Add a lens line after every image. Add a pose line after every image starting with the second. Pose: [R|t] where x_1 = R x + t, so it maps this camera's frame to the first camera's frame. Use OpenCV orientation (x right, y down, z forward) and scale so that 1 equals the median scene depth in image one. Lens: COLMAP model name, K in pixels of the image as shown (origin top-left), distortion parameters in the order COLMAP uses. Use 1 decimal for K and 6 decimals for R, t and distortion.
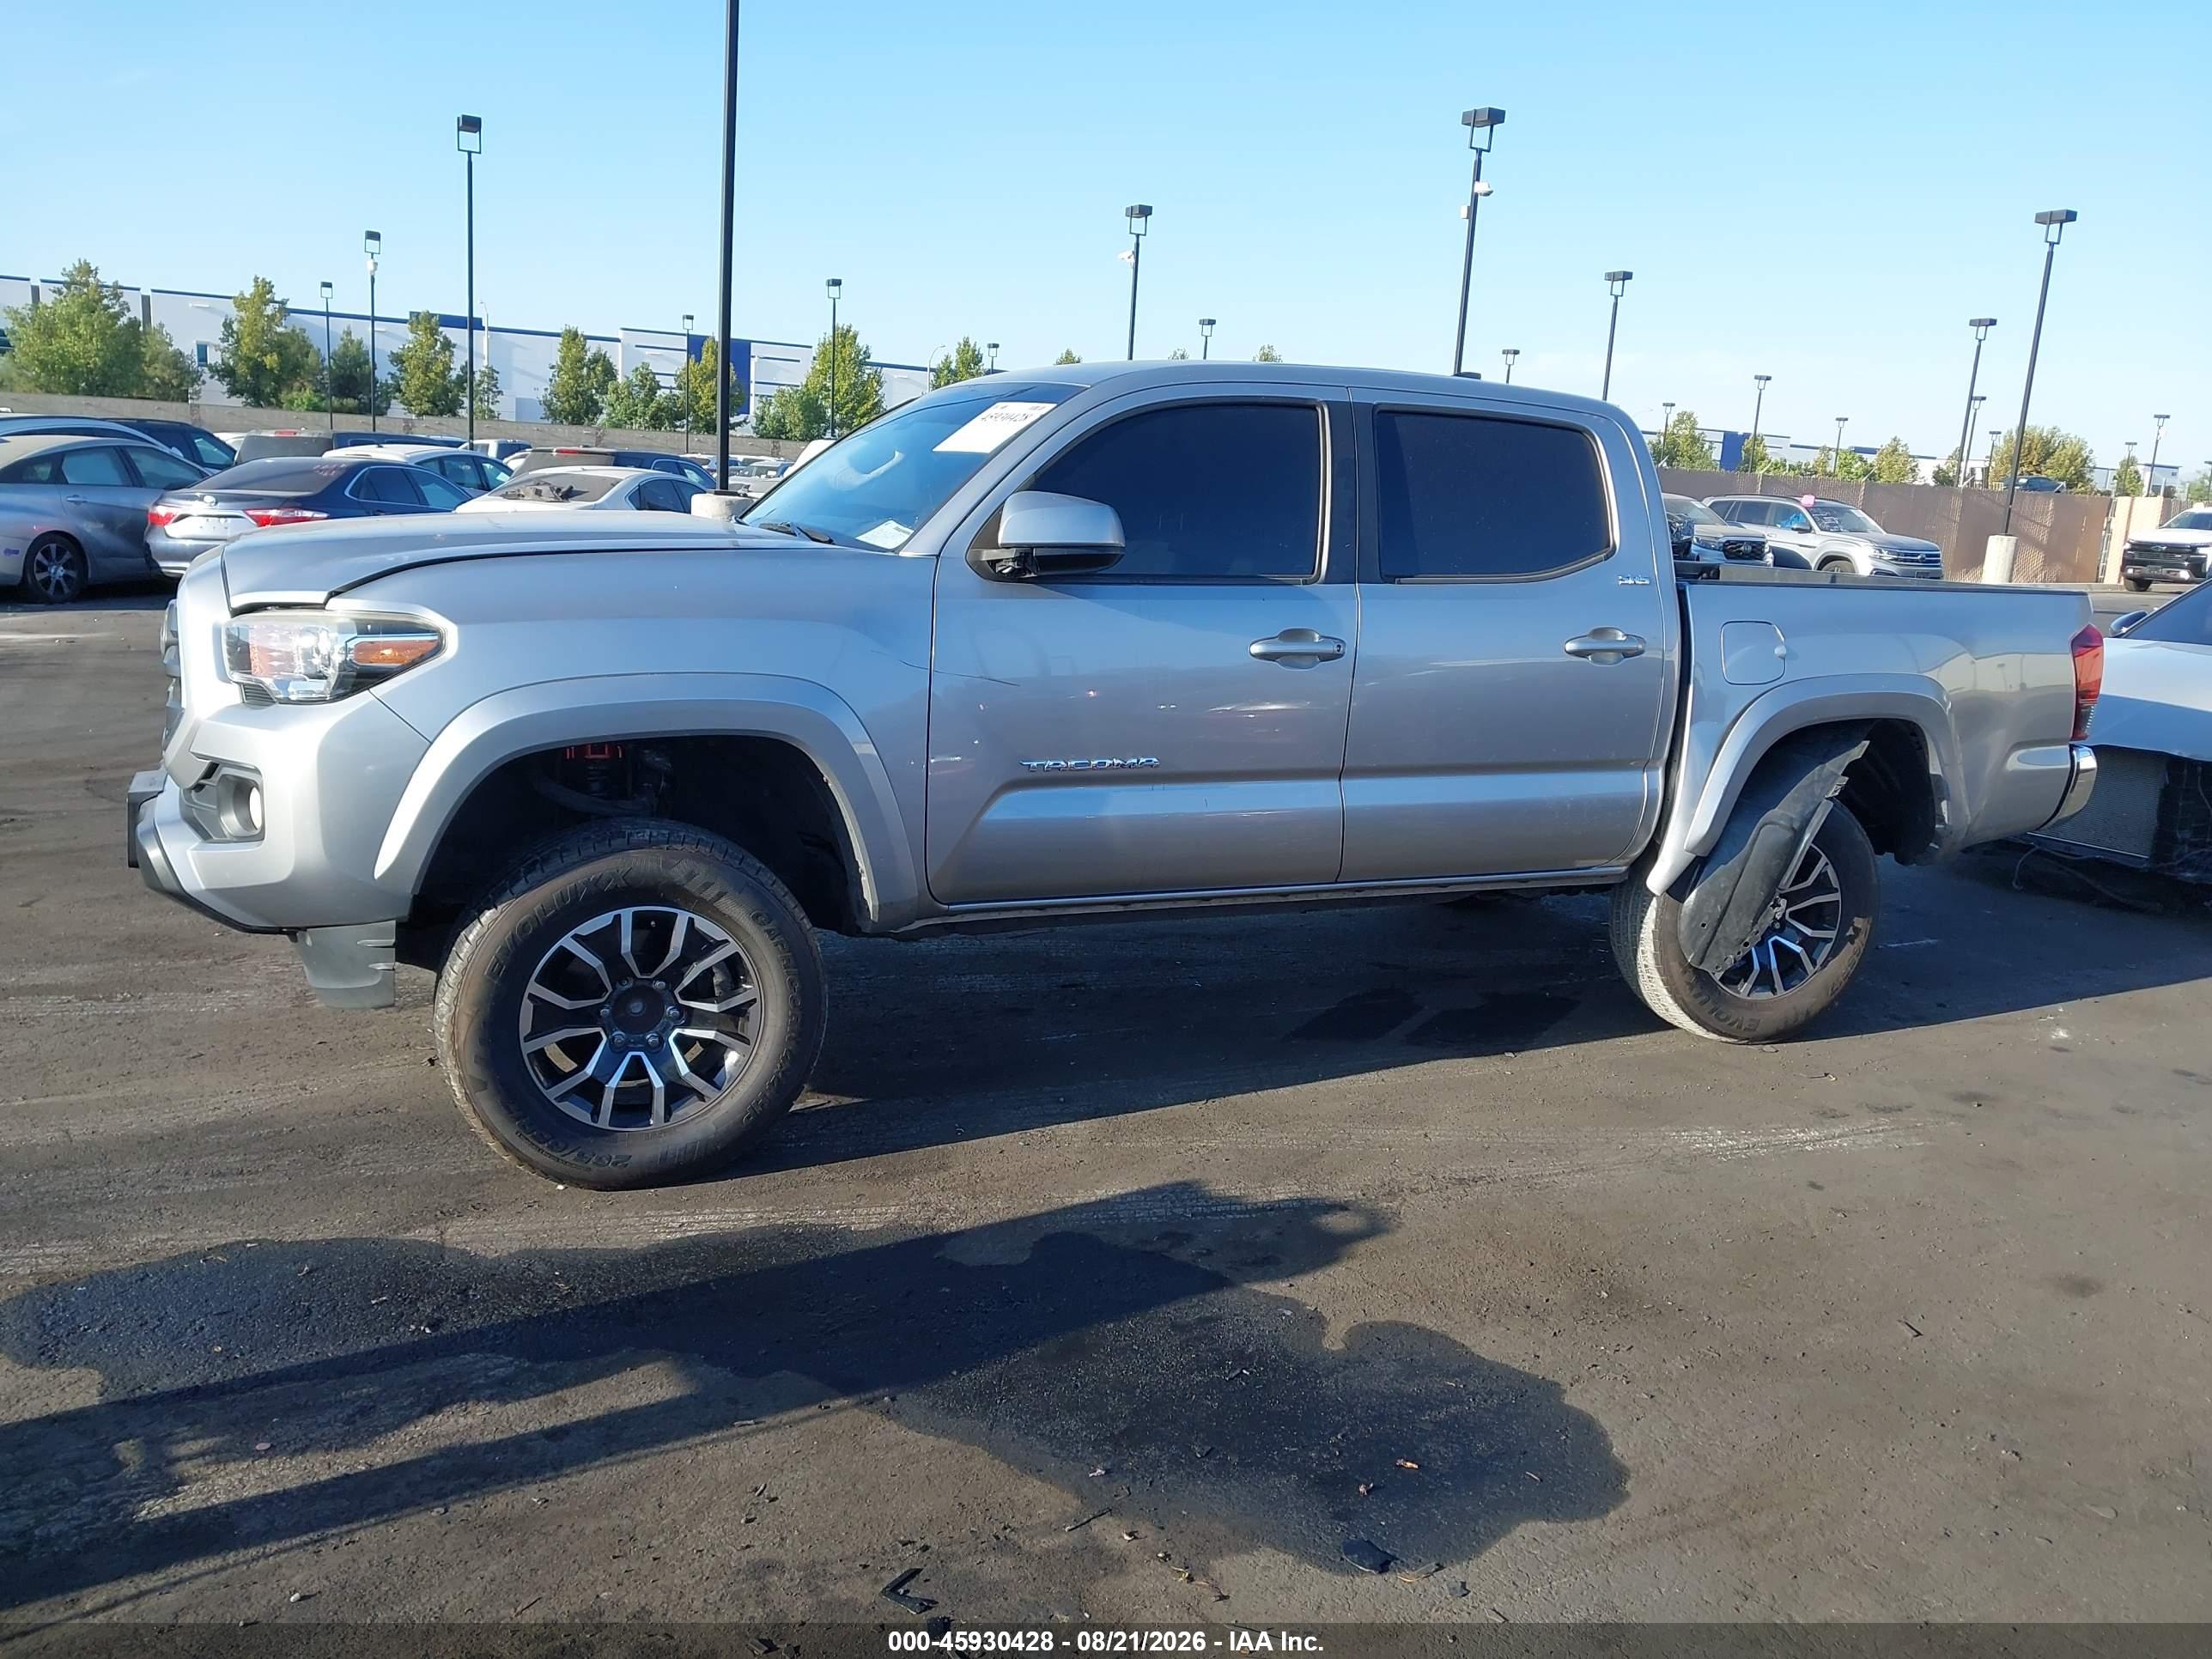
lens RADIAL K [[1719.3, 0, 1106.0], [0, 1719.3, 829.5], [0, 0, 1]] dist [0.048758, -0.073428]
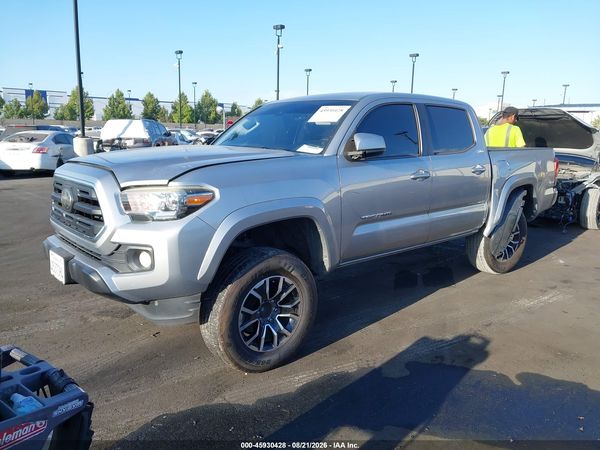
lens RADIAL K [[466.3, 0, 300.0], [0, 466.3, 225.0], [0, 0, 1]] dist [0.048758, -0.073428]
pose [[0.959444, -0.093423, 0.265968, -0.381344], [0.091275, 0.995616, 0.020452, -0.050984], [-0.266712, 0.004654, 0.963765, 0.180904]]
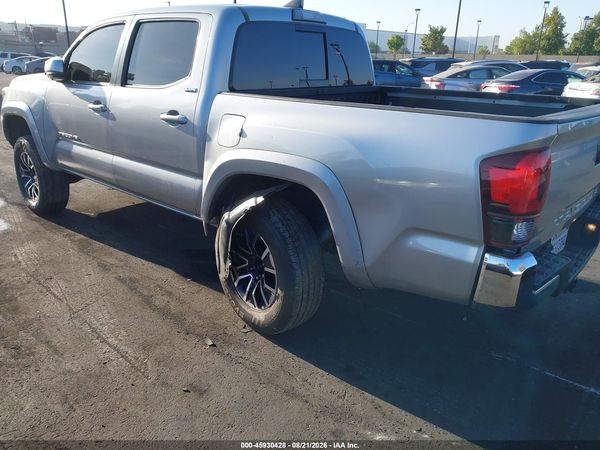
lens RADIAL K [[477.9, 0, 299.3], [0, 477.9, 219.9], [0, 0, 1]] dist [0.012037, -0.007023]
pose [[0.390574, 0.247320, -0.886727, 1.081573], [-0.177391, 0.965403, 0.191129, -0.142810], [0.903318, 0.082647, 0.420934, 1.013083]]
